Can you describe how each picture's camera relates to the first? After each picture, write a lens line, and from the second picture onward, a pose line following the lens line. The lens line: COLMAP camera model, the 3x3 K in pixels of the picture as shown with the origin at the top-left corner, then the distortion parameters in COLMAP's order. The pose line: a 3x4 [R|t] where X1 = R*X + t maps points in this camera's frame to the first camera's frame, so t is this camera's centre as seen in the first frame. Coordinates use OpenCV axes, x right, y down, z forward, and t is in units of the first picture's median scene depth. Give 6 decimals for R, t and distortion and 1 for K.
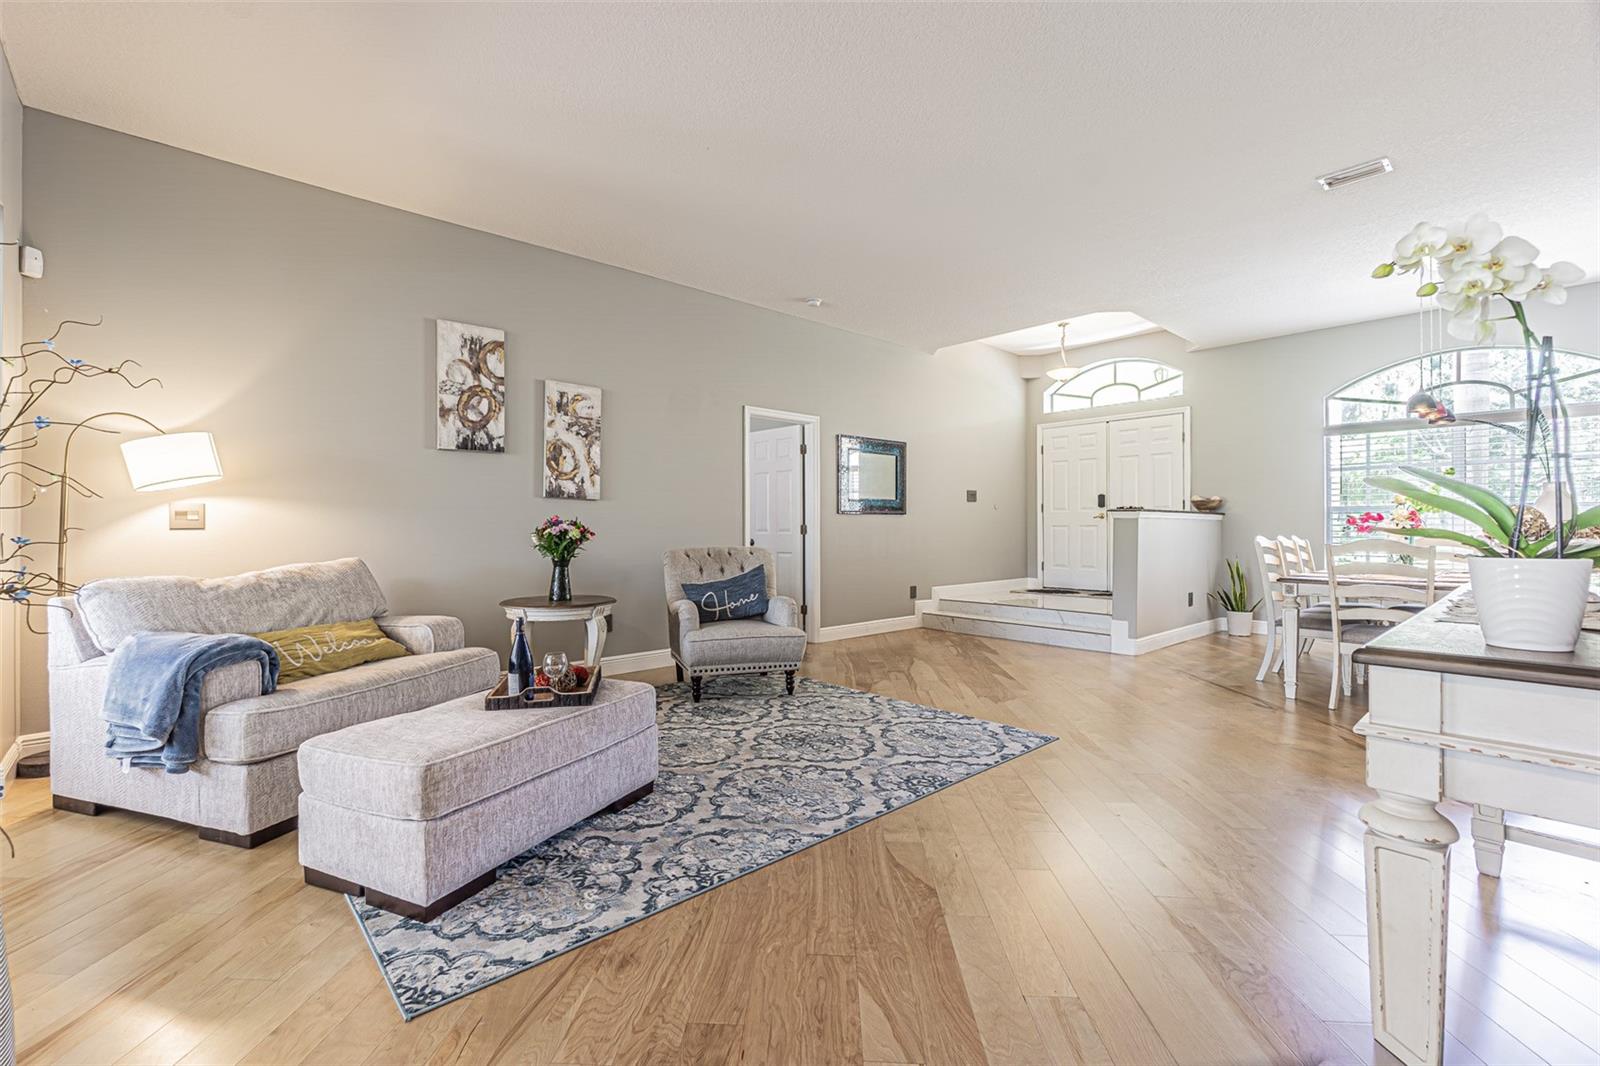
lens RADIAL K [[699.9, 0, 794.9], [0, 699.9, 513.3], [0, 0, 1]] dist [-0.003133, -0.000516]
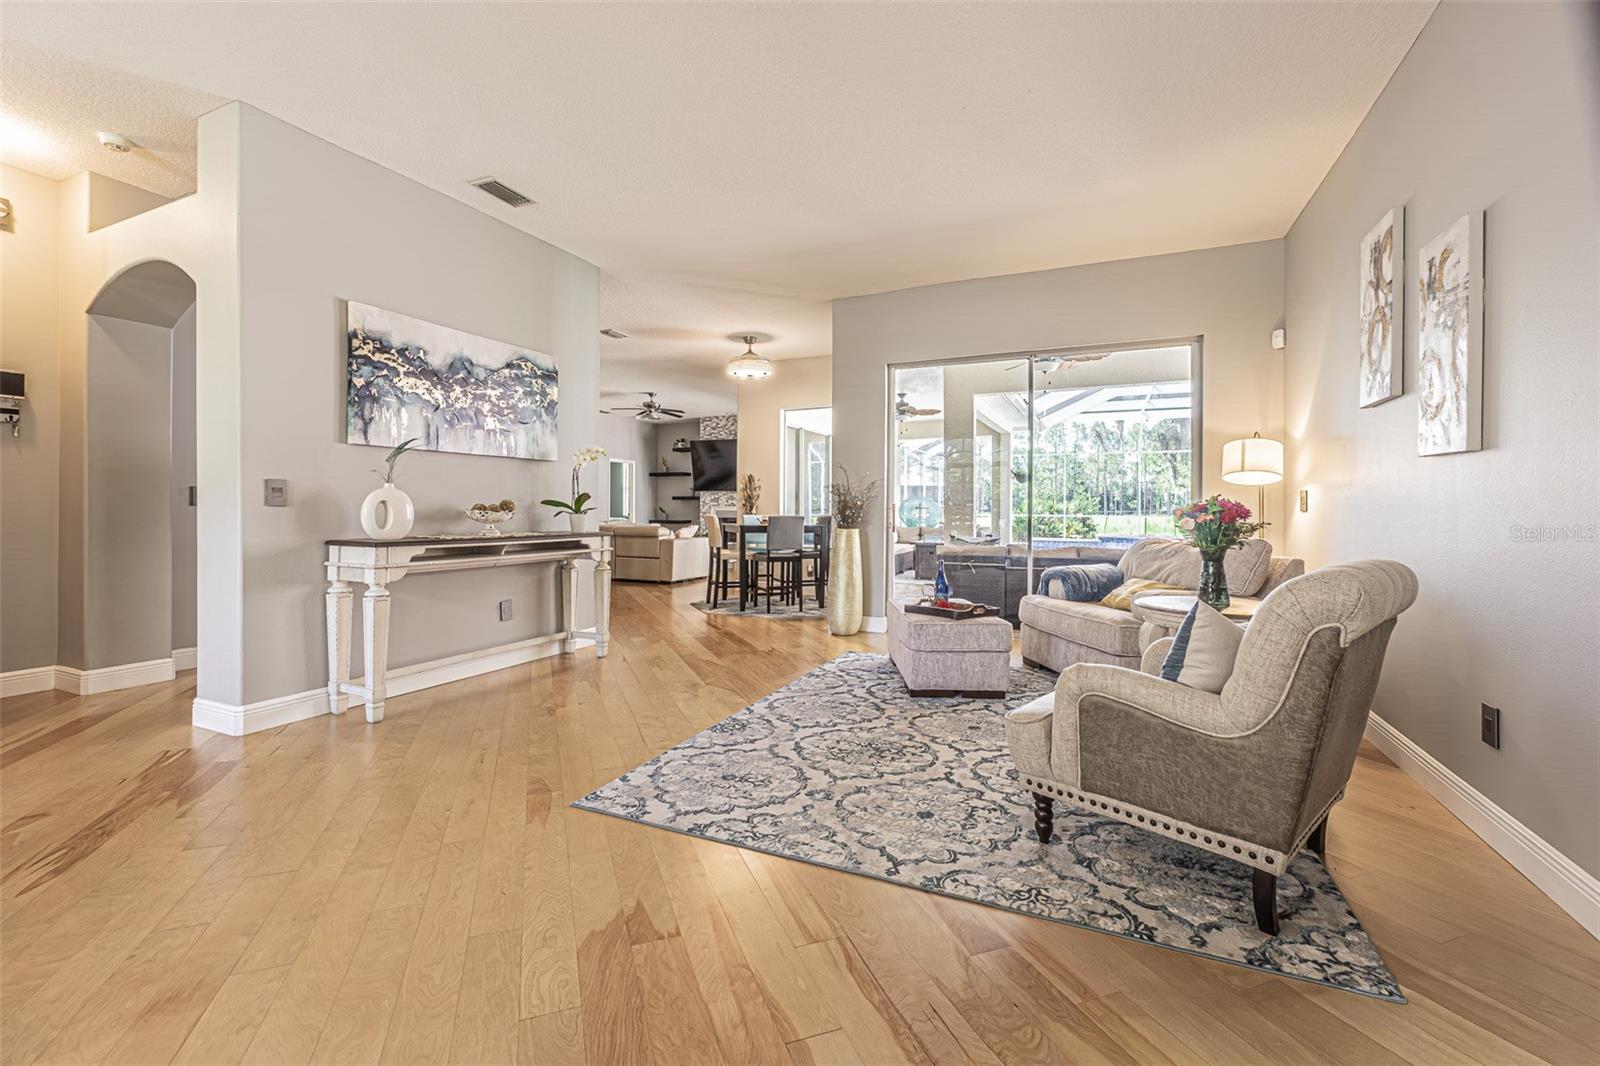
lens RADIAL K [[699.9, 0, 794.9], [0, 699.9, 513.3], [0, 0, 1]] dist [-0.003133, -0.000516]
pose [[-0.920294, -0.000991, -0.391227, 0.475607], [0.003616, 0.999933, -0.011039, 0.035636], [0.391211, -0.011573, -0.920228, 1.861451]]
